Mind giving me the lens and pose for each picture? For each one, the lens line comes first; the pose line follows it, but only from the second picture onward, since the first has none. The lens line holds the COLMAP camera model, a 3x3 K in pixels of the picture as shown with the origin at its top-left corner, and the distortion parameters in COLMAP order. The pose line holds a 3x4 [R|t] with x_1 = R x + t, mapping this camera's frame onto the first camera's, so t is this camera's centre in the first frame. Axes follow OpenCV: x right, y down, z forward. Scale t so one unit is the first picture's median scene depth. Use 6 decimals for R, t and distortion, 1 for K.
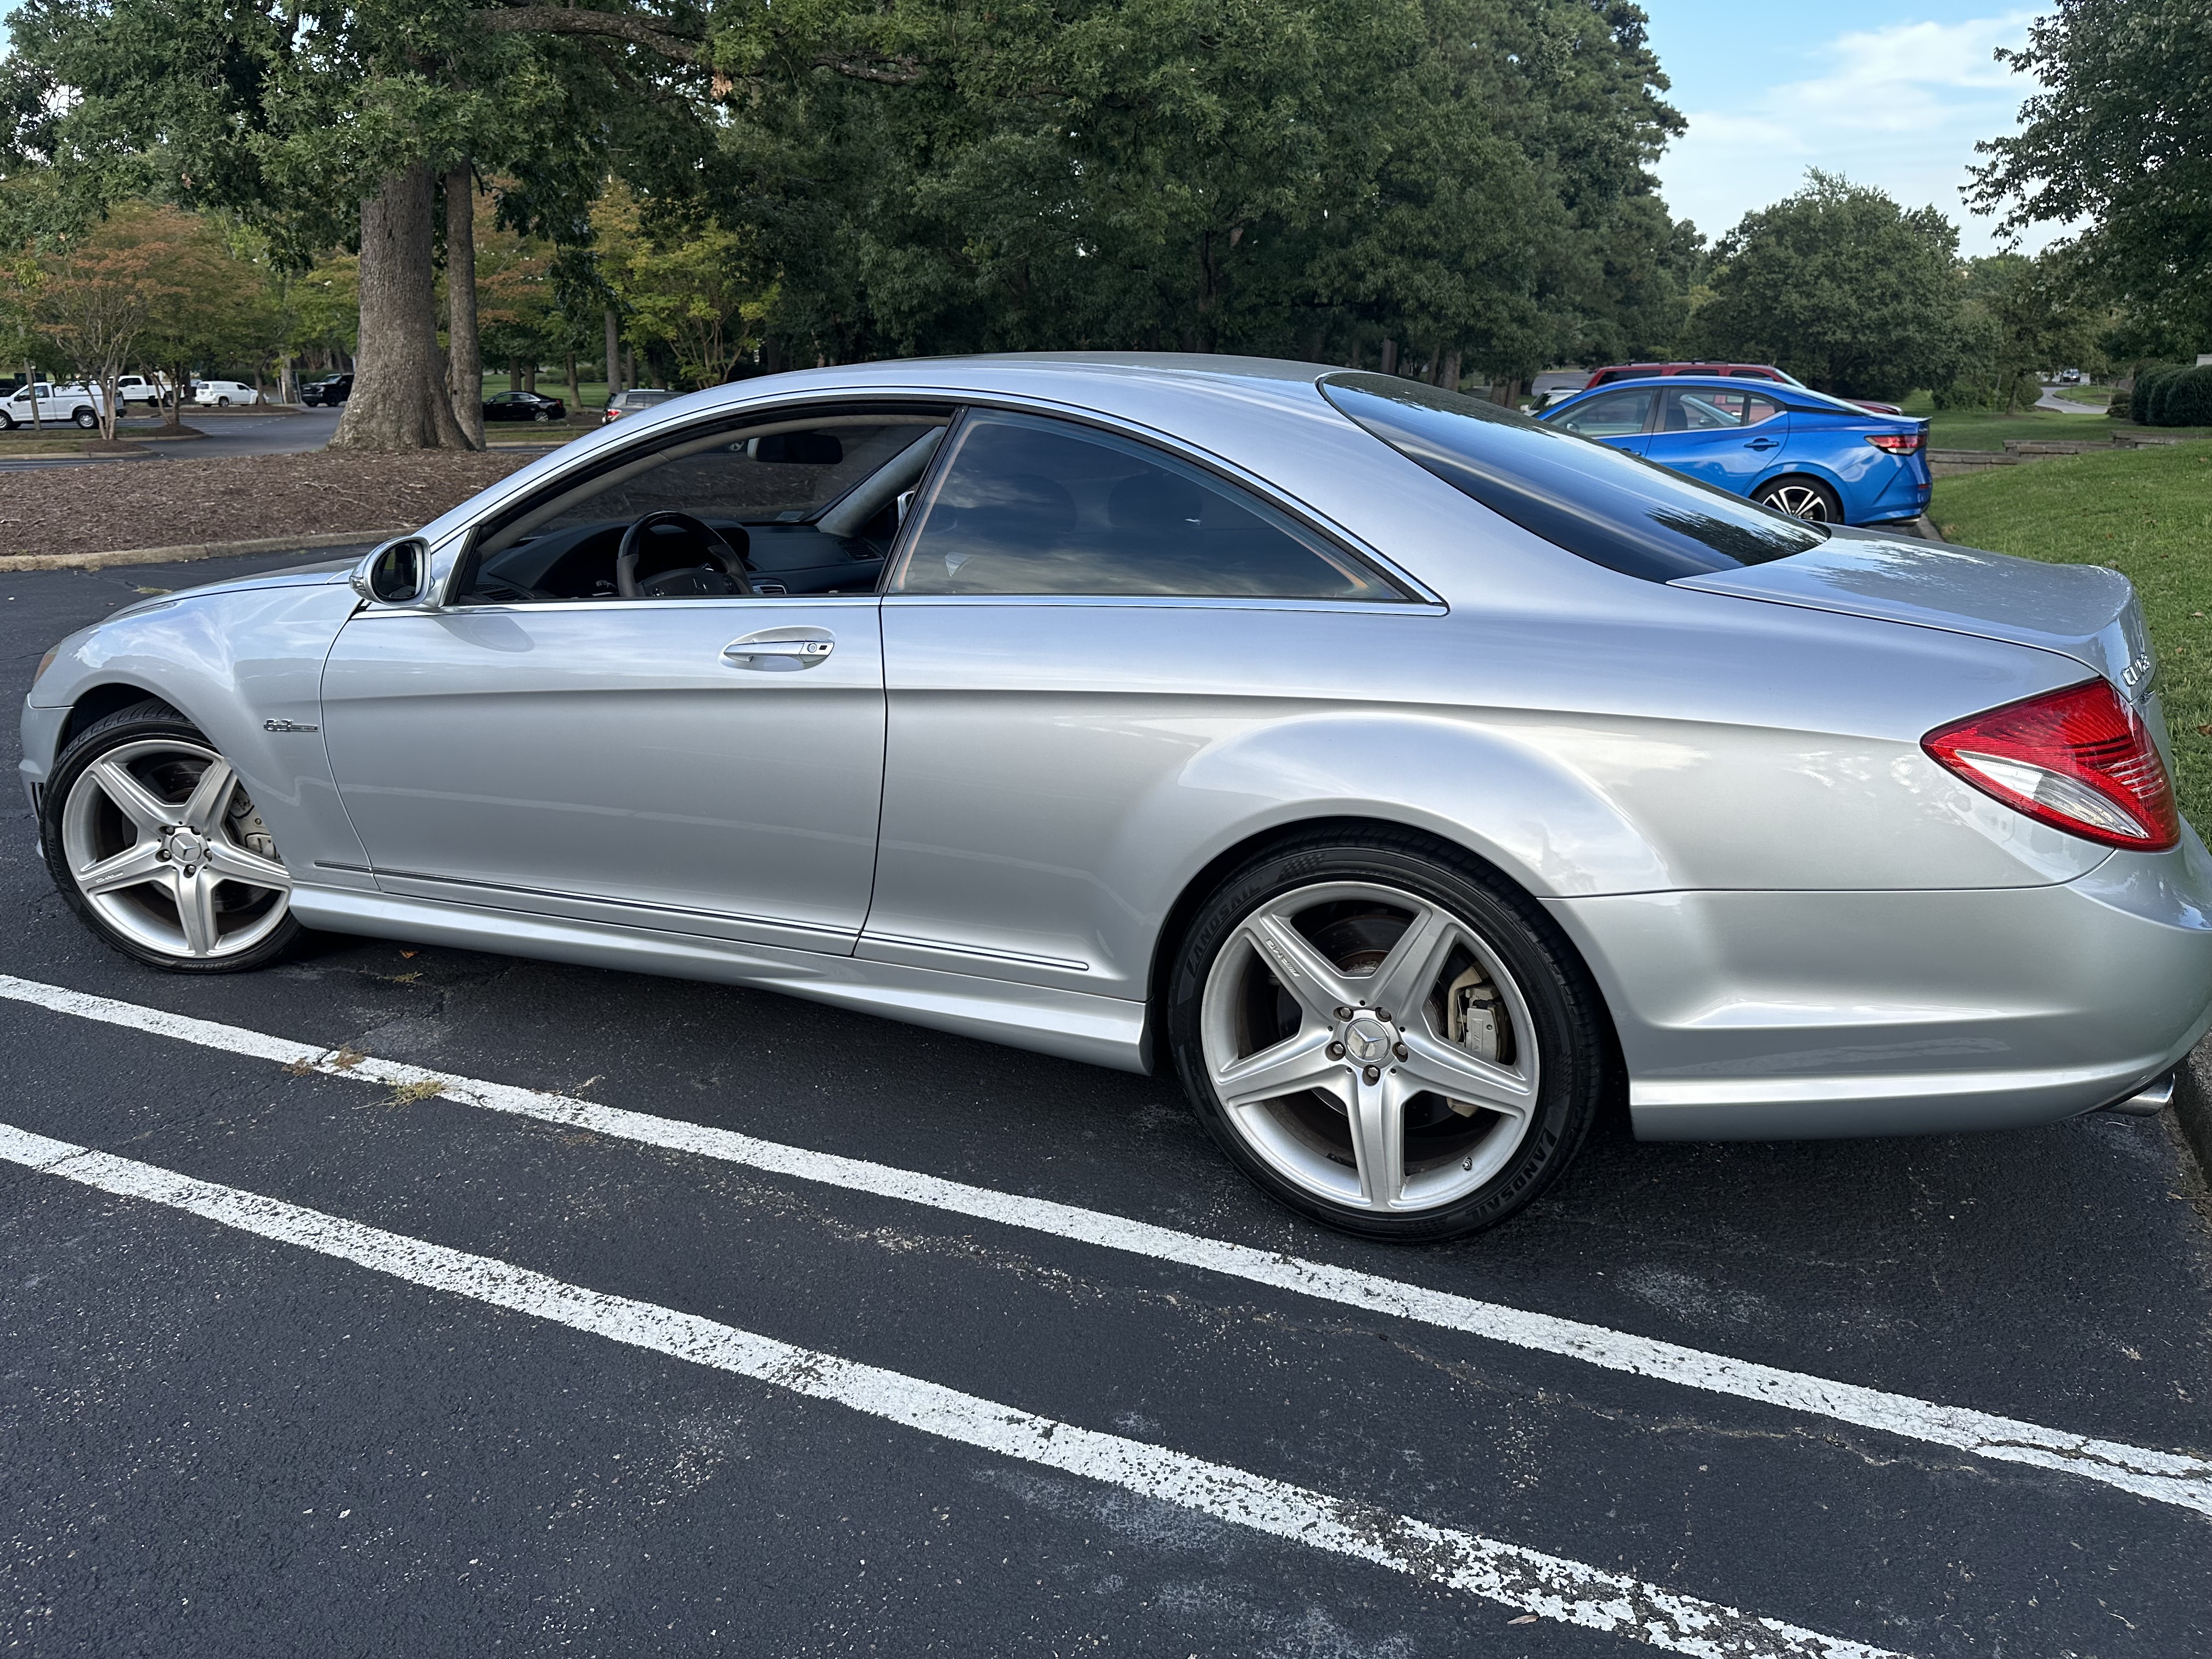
lens RADIAL K [[1556.1, 0, 1093.7], [0, 1556.1, 834.7], [0, 0, 1]] dist [0.036884, -0.050399]
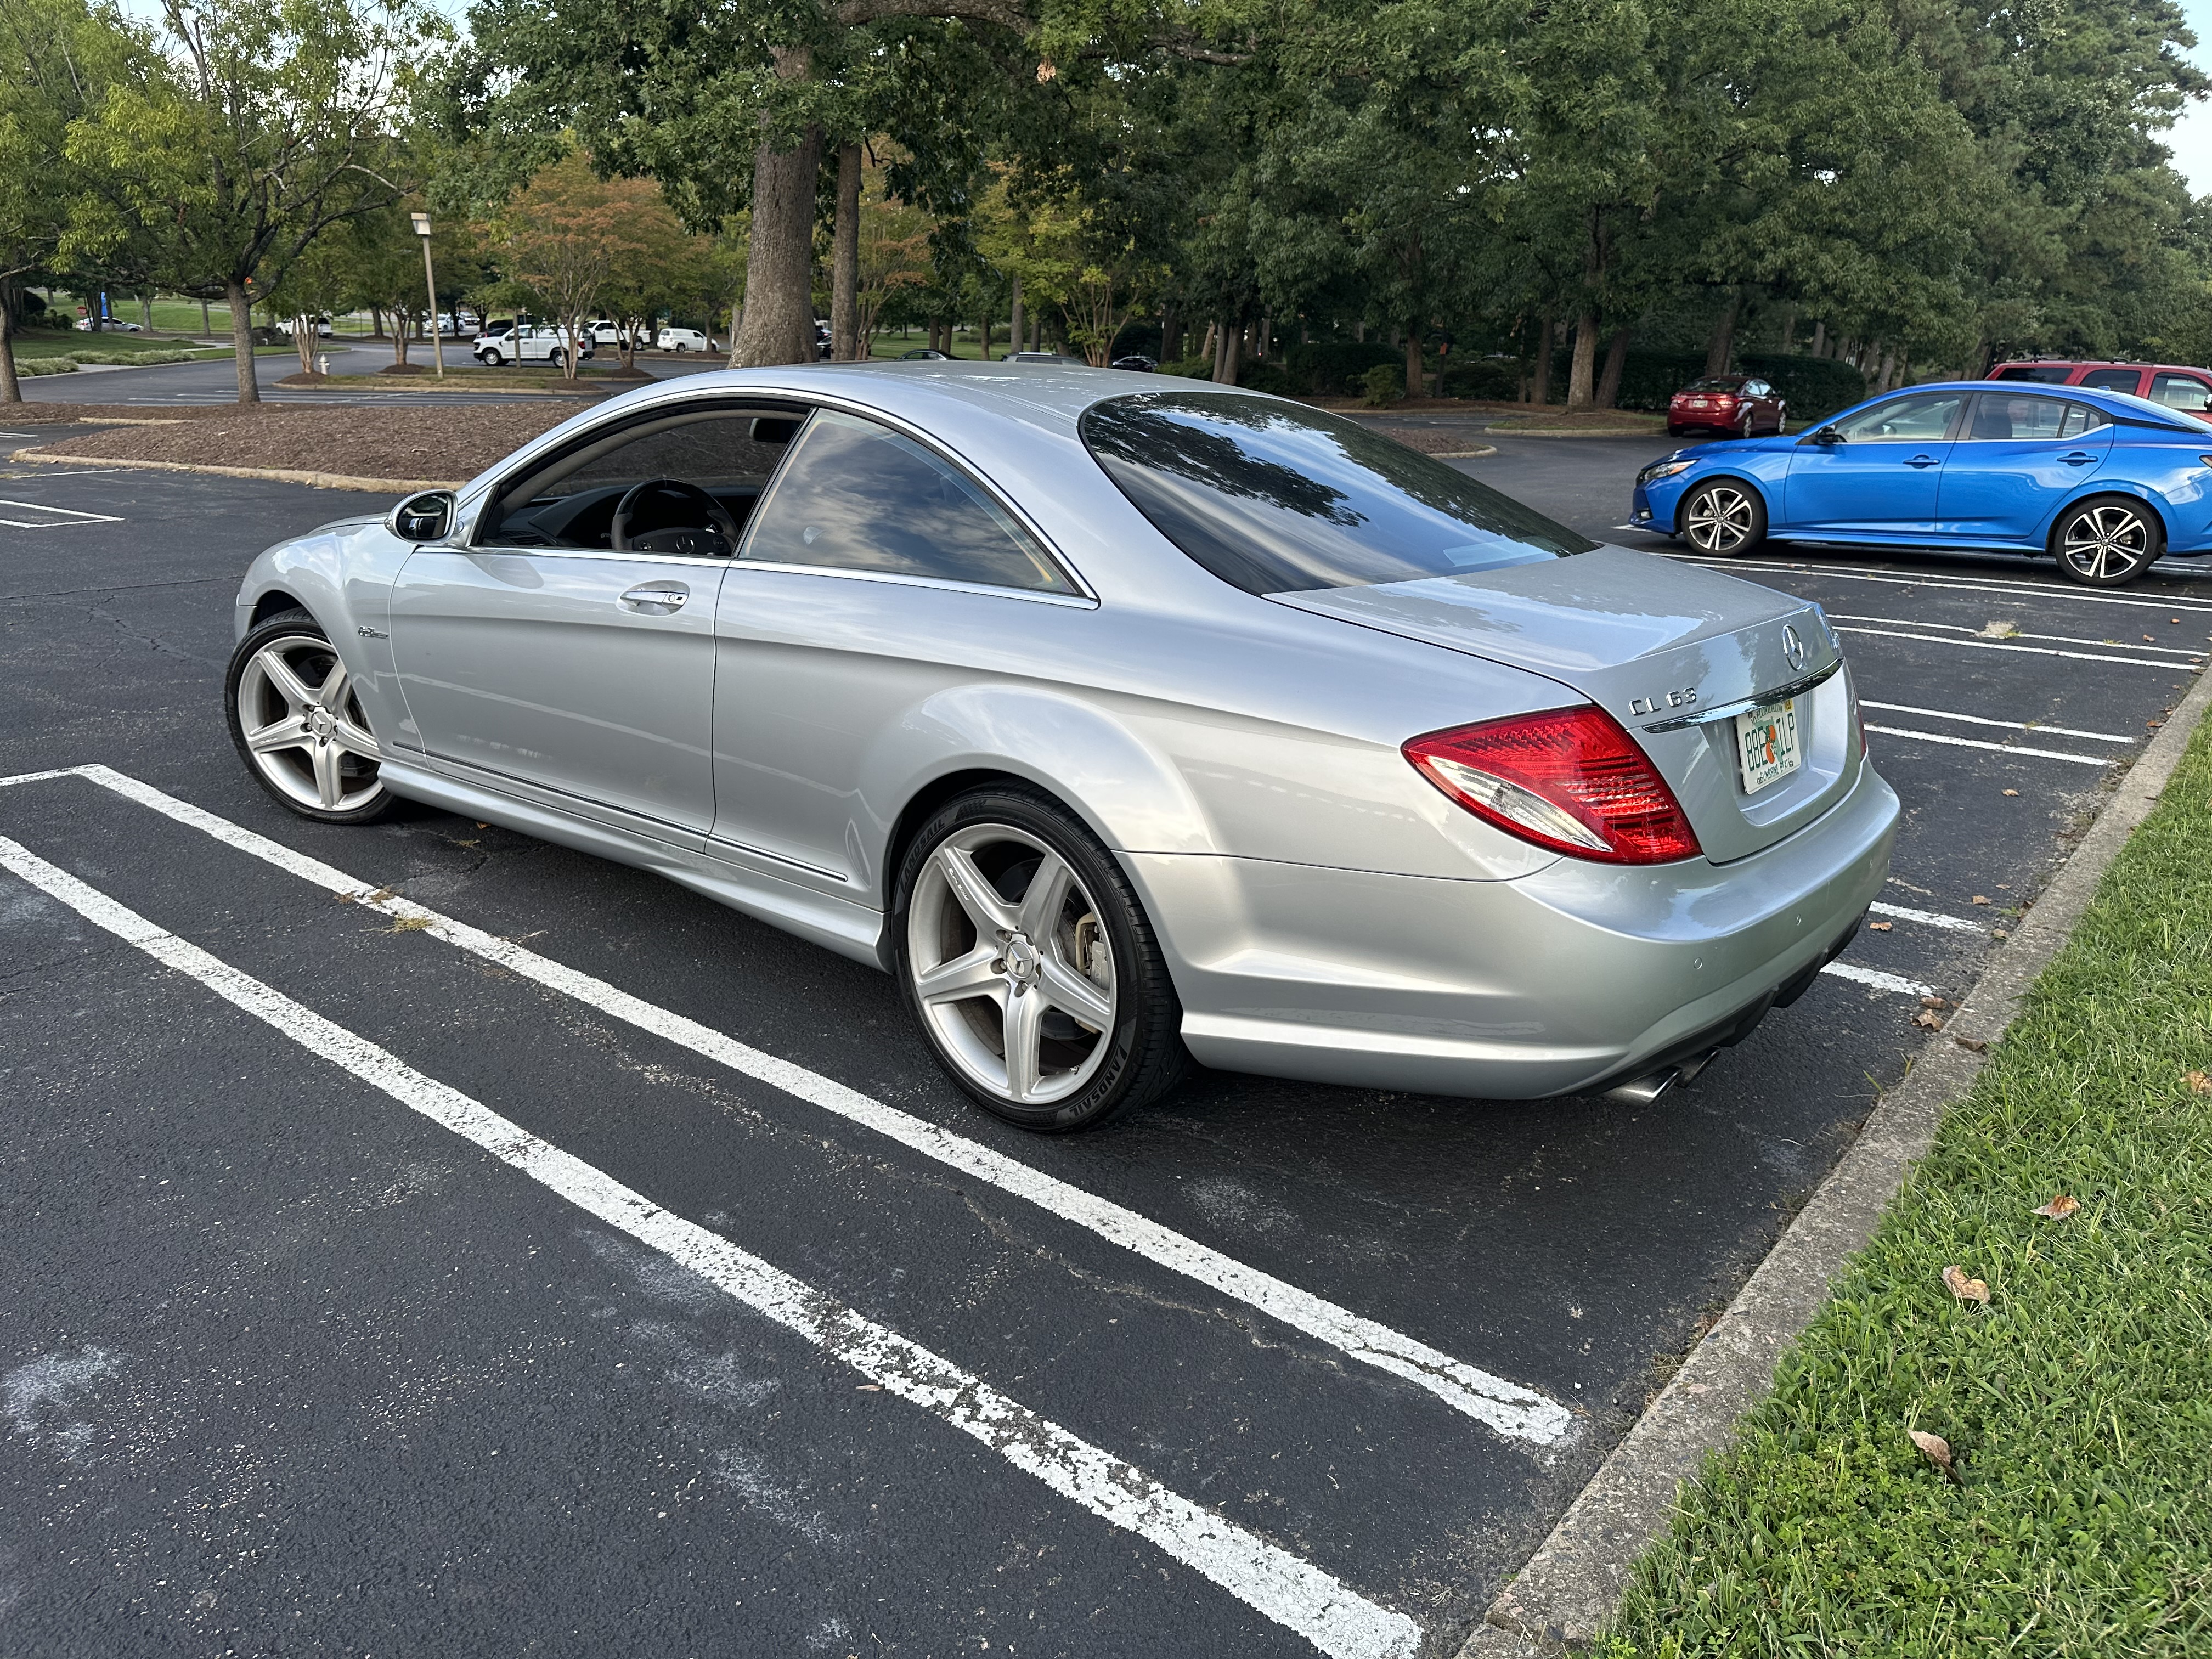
lens RADIAL K [[1556.1, 0, 1091.6], [0, 1556.1, 824.4], [0, 0, 1]] dist [0.036884, -0.050399]
pose [[0.967866, 0.102942, -0.229430, 0.373911], [-0.099671, 0.994685, 0.025831, -0.005552], [0.230869, -0.002134, 0.972982, -0.110976]]
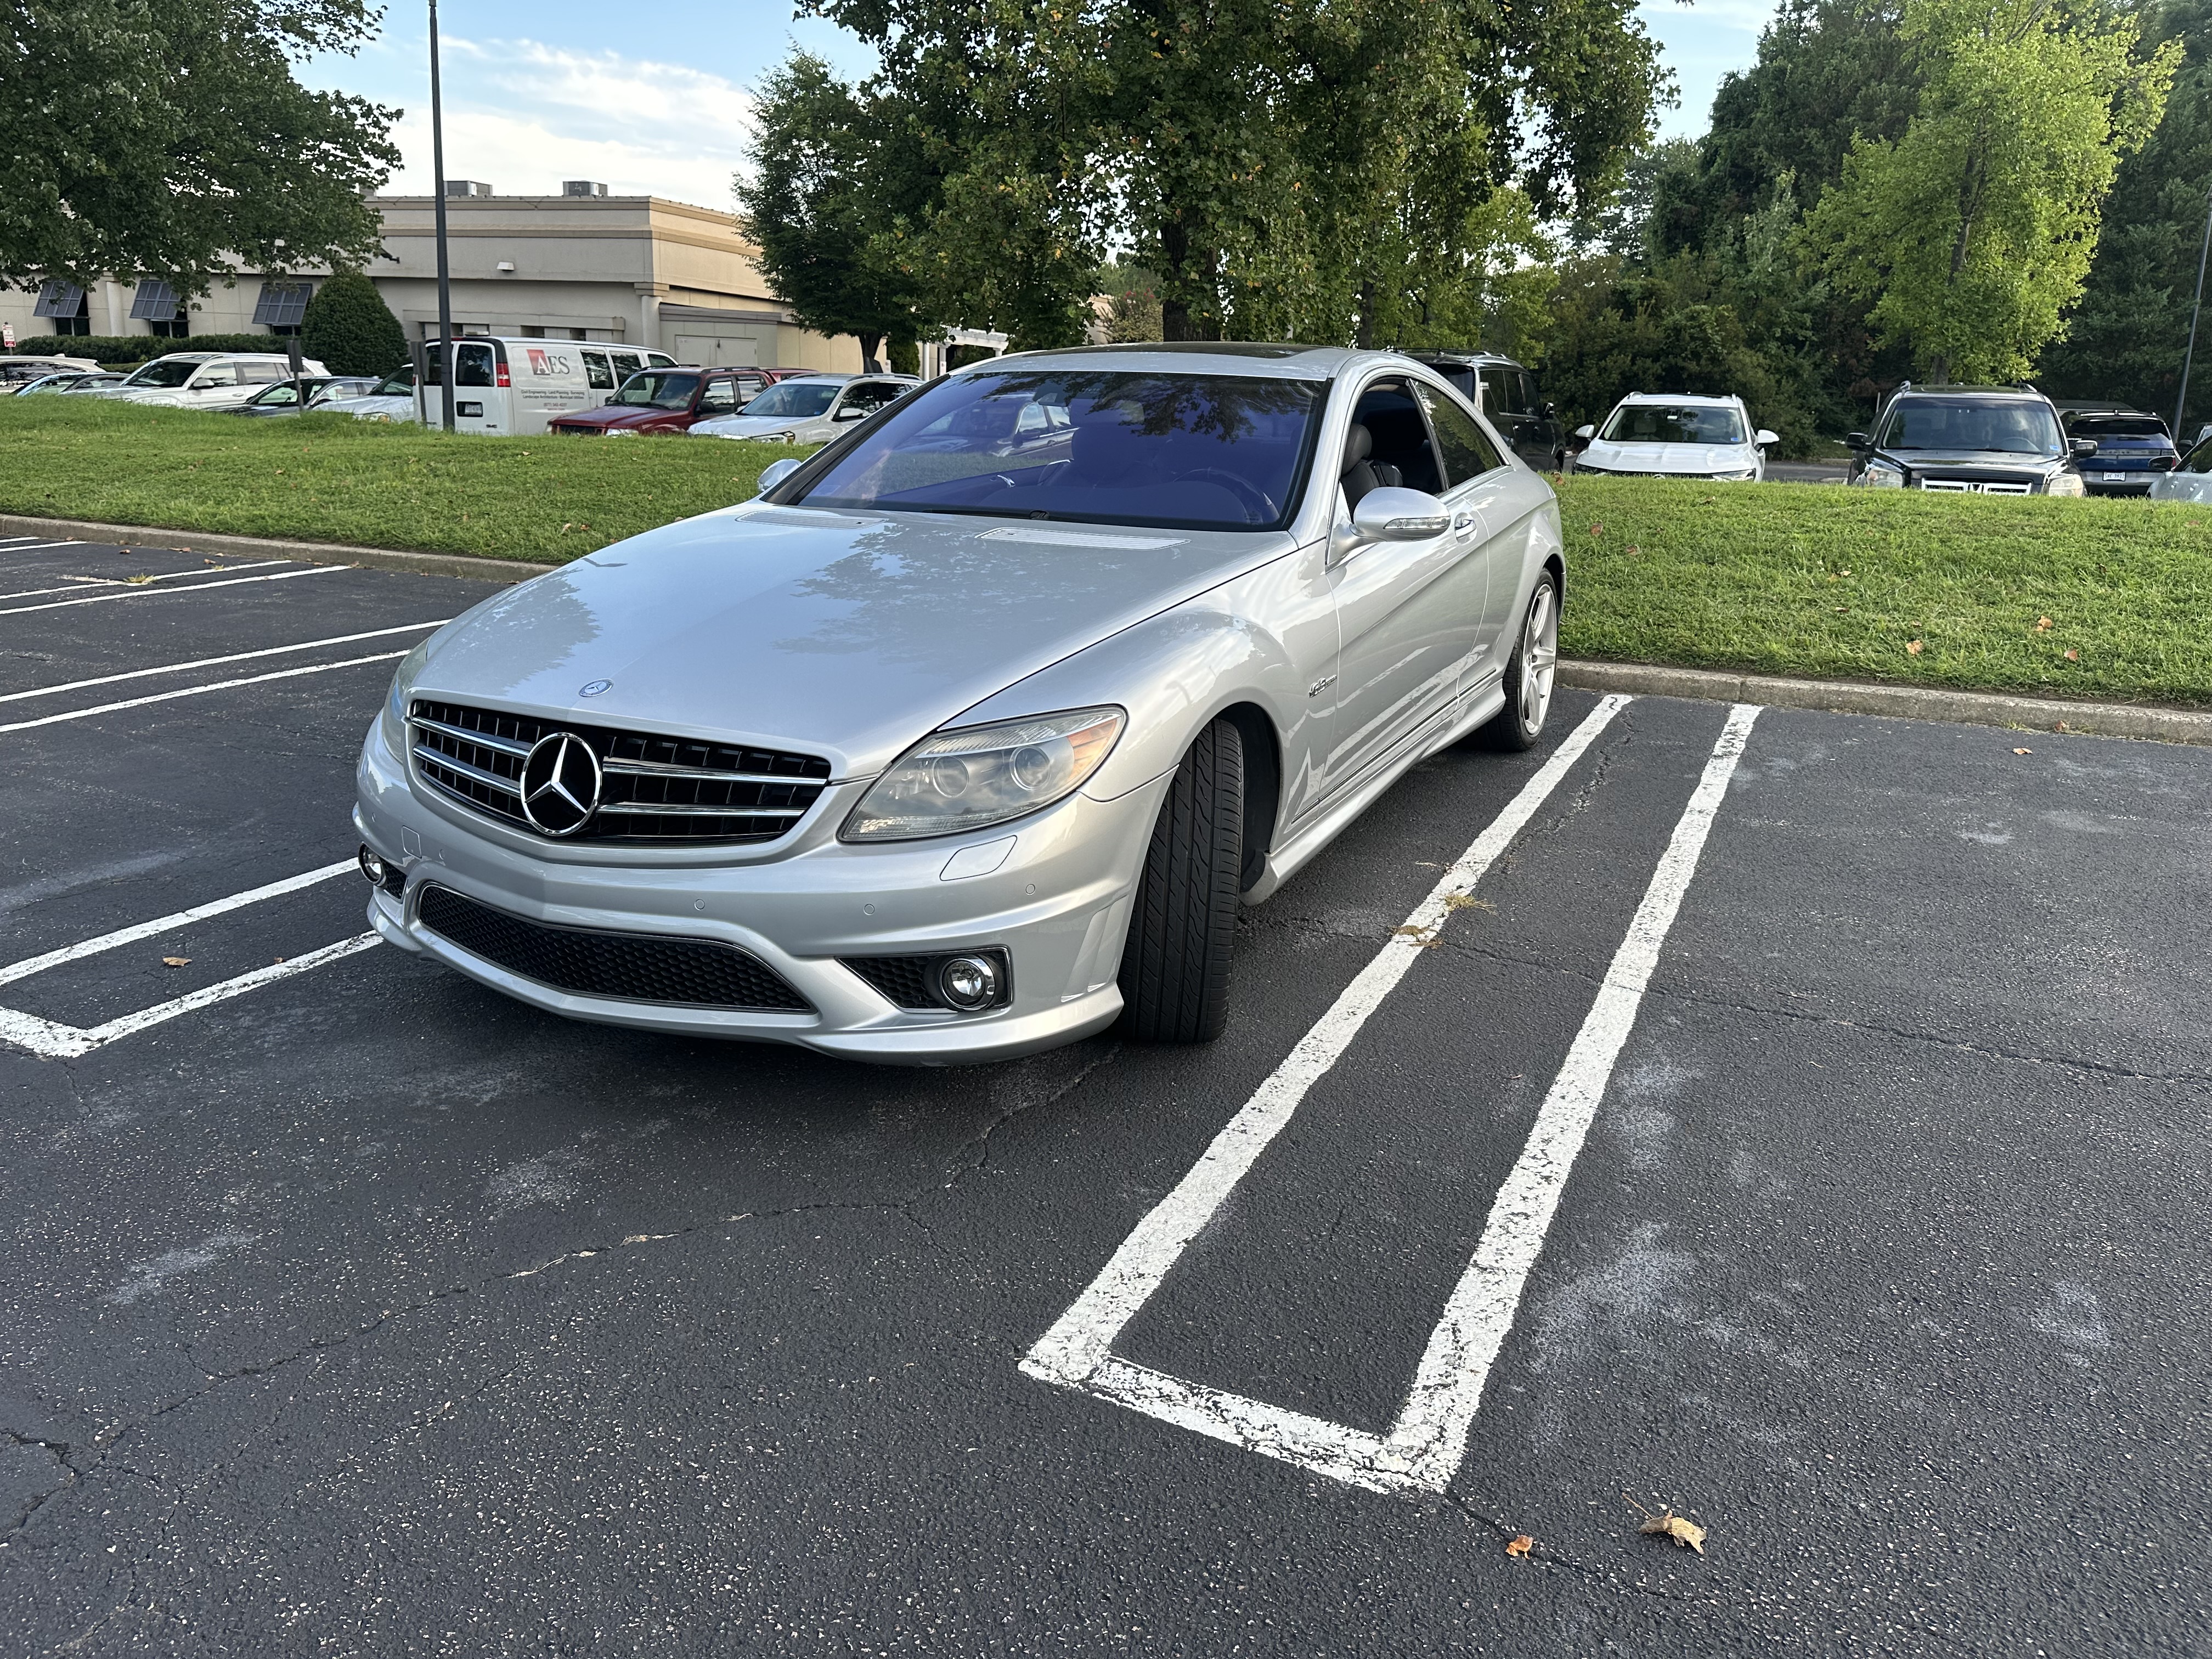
lens RADIAL K [[1556.1, 0, 1125.8], [0, 1556.1, 832.7], [0, 0, 1]] dist [0.036884, -0.050399]
pose [[0.009051, -0.274868, 0.961439, -1.592758], [0.256214, 0.930019, 0.263474, -0.290901], [-0.966578, 0.243949, 0.078843, 1.100450]]
